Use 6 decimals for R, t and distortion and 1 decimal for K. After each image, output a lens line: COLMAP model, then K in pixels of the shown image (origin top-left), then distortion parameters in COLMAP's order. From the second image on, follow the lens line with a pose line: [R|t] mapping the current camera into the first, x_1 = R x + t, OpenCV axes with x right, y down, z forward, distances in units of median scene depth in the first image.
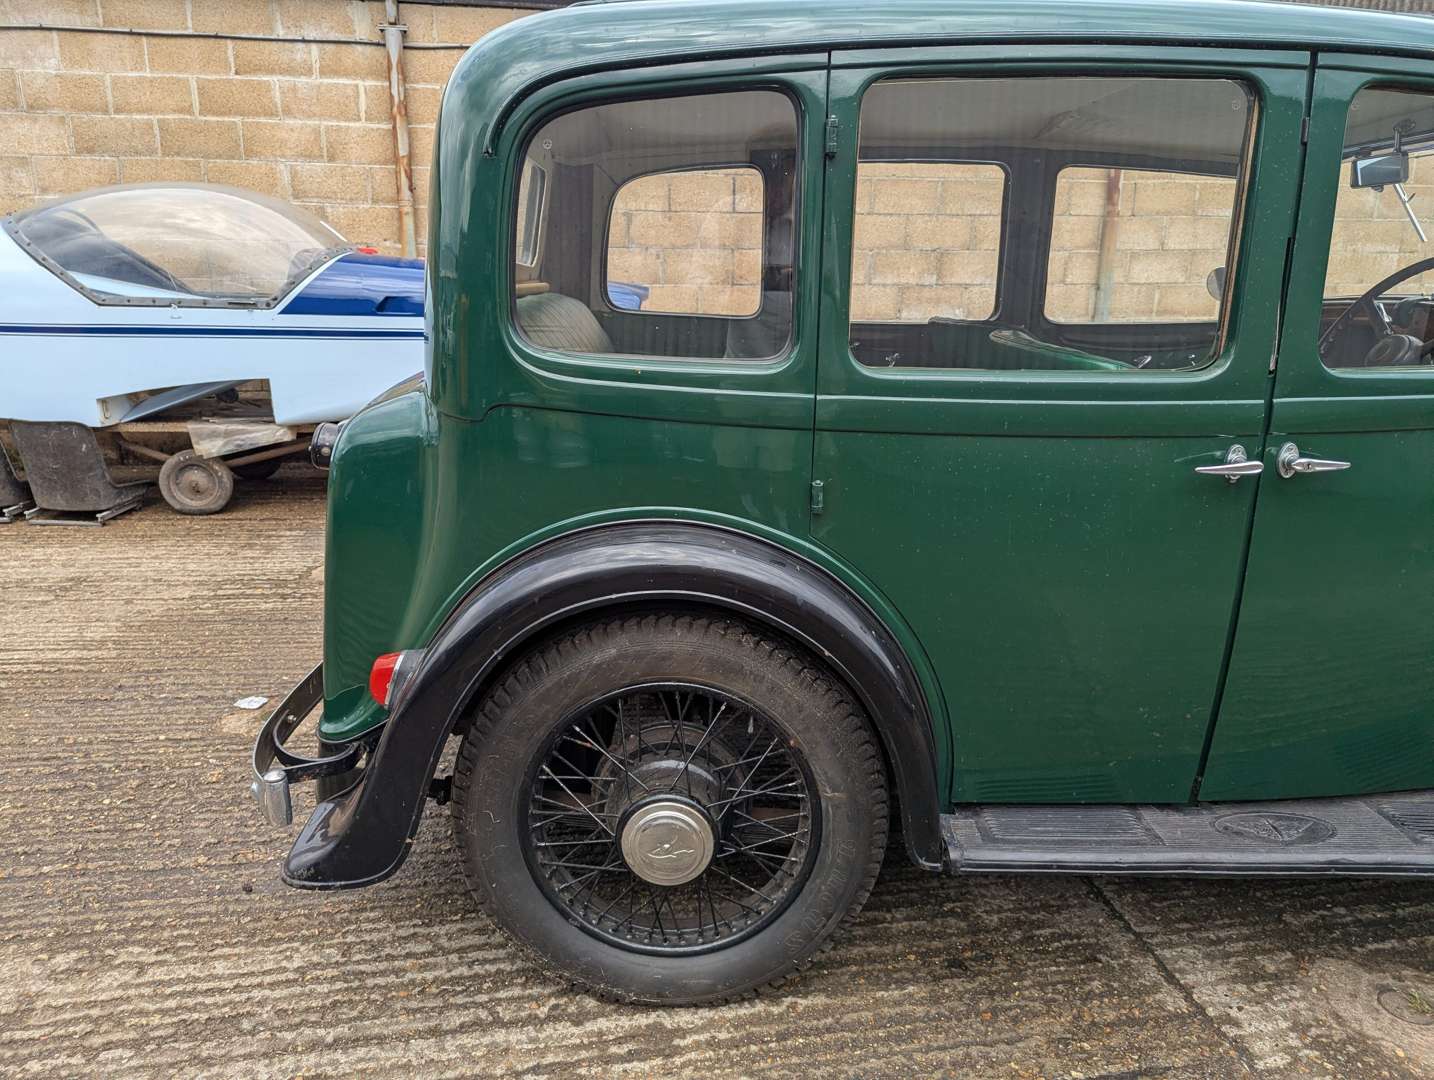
lens RADIAL K [[1004.4, 0, 713.5], [0, 1004.4, 518.3], [0, 0, 1]] dist [0.065968, -0.059419]
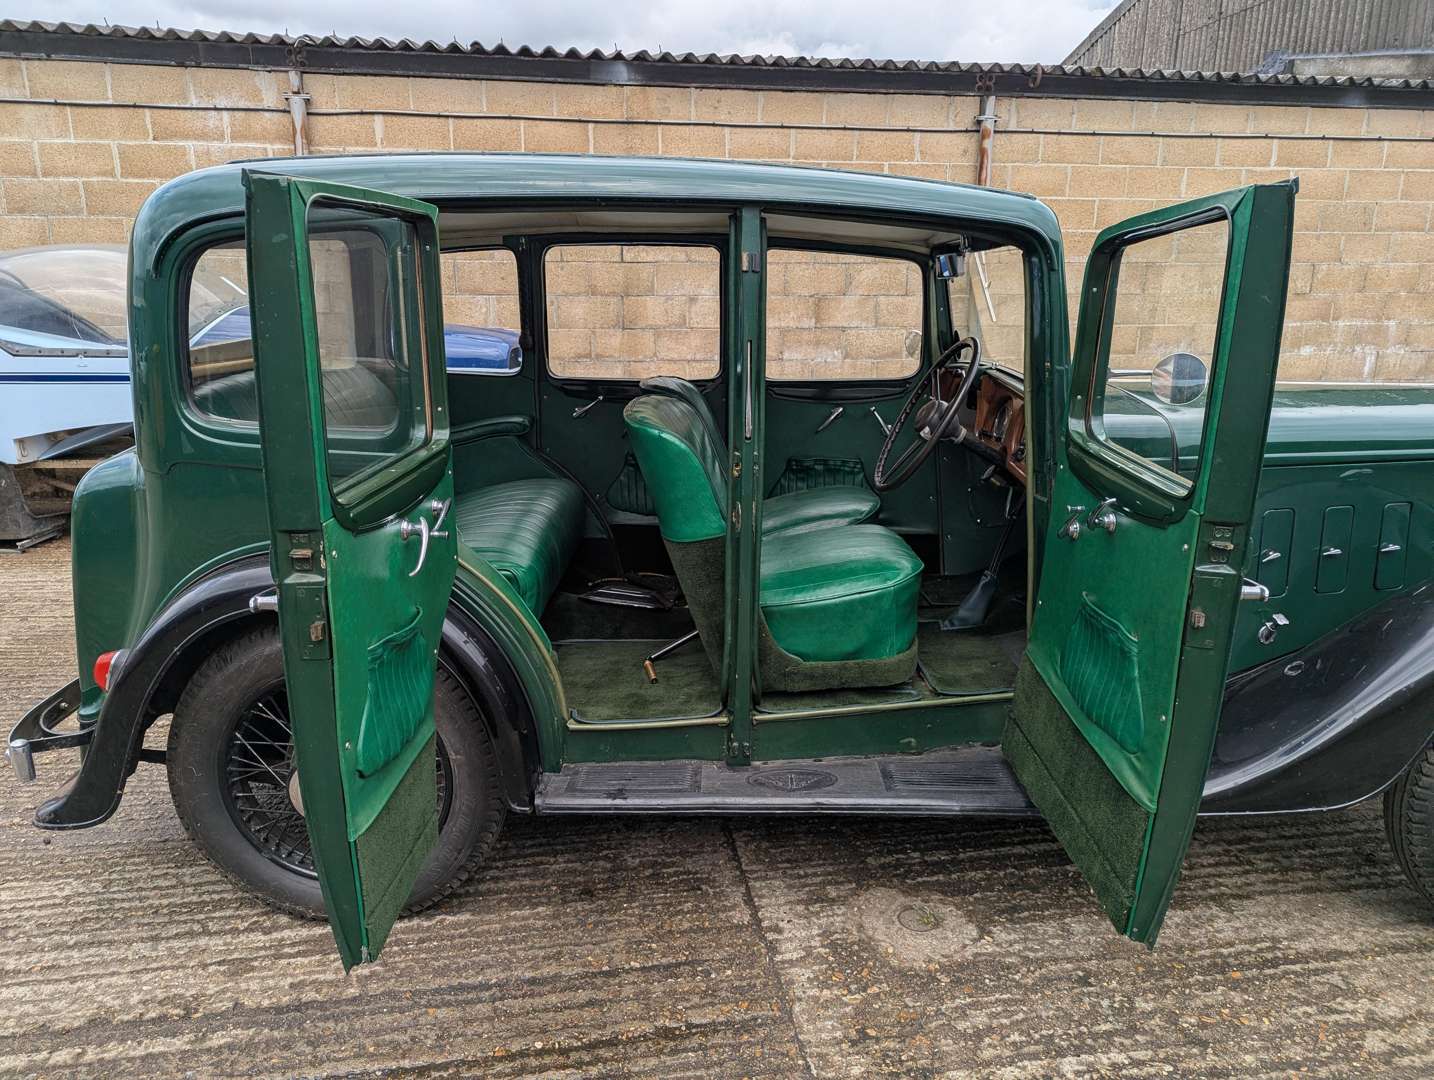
lens RADIAL K [[1002.5, 0, 708.3], [0, 1002.5, 551.6], [0, 0, 1]] dist [0.054841, -0.044262]
pose [[0.999962, -0.002520, -0.008356, 0.157839], [0.002572, 0.999978, 0.006145, 0.000974], [0.008340, -0.006166, 0.999946, -0.103382]]
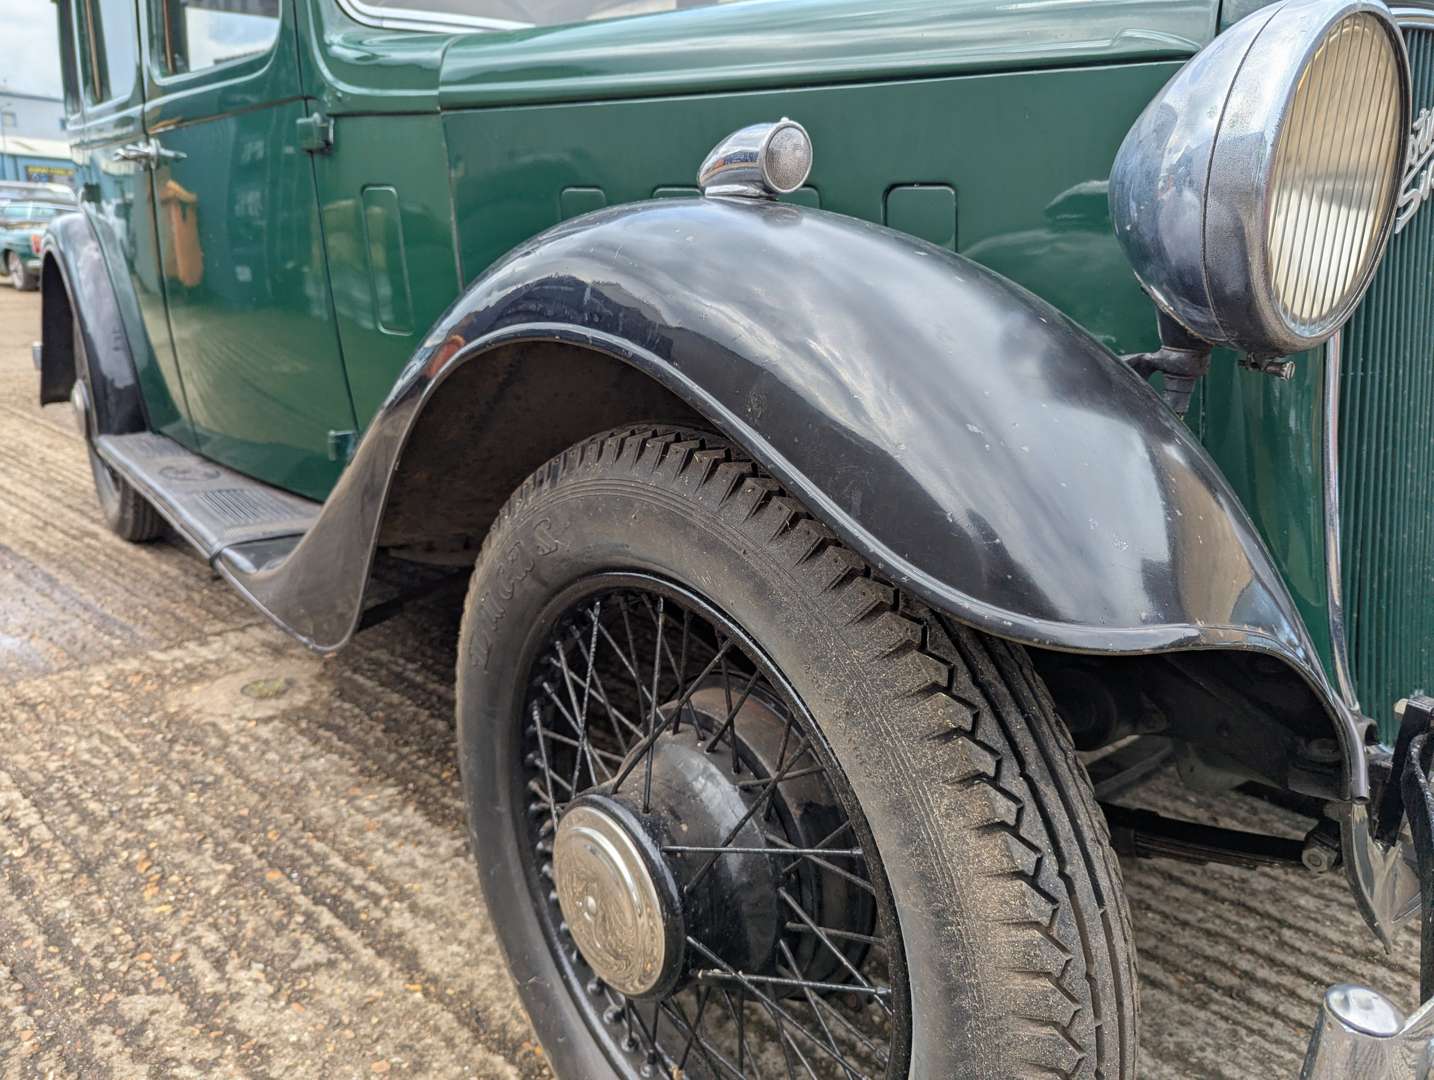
lens RADIAL K [[1011.7, 0, 717.0], [0, 1011.7, 540.0], [0, 0, 1]] dist [0.045258, -0.036707]
pose [[0.626612, 0.225203, -0.746084, 0.656971], [-0.228613, 0.968338, 0.100285, 0.037559], [0.745046, 0.107725, 0.658257, 0.231400]]
